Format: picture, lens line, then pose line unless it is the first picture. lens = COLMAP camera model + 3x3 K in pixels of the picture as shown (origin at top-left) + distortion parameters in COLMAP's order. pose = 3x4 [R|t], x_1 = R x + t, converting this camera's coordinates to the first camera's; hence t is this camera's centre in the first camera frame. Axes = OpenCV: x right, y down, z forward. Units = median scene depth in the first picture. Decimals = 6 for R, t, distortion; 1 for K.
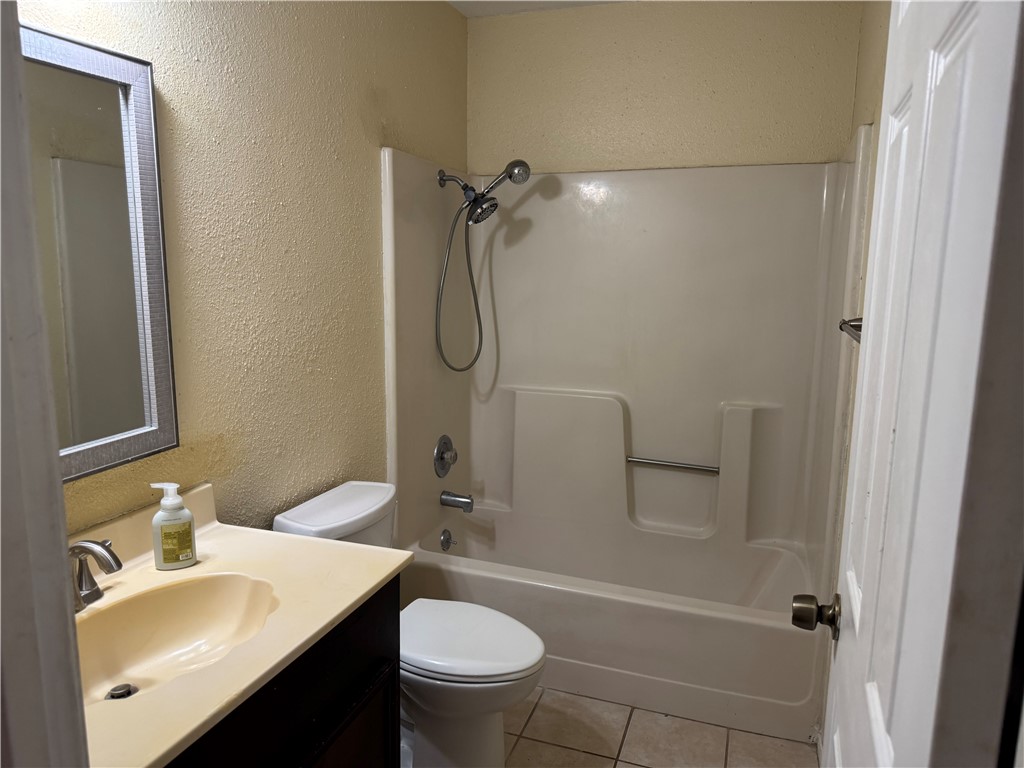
lens RADIAL K [[726.3, 0, 508.2], [0, 726.3, 386.9], [0, 0, 1]] dist [0.030295, -0.021073]
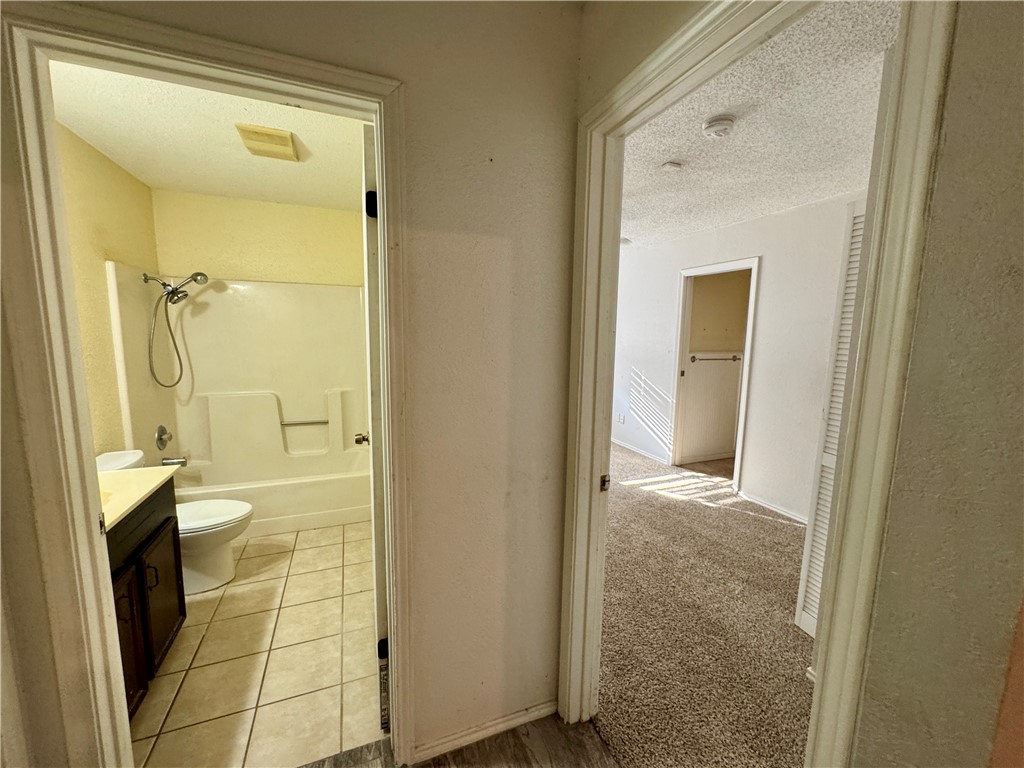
lens RADIAL K [[410.2, 0, 507.1], [0, 410.2, 383.1], [0, 0, 1]] dist [-0.003191, 0.000324]
pose [[0.760840, -0.088854, 0.642828, -0.080298], [0.107130, 0.994188, 0.010623, 0.045587], [-0.640036, 0.060784, 0.765937, -0.282405]]
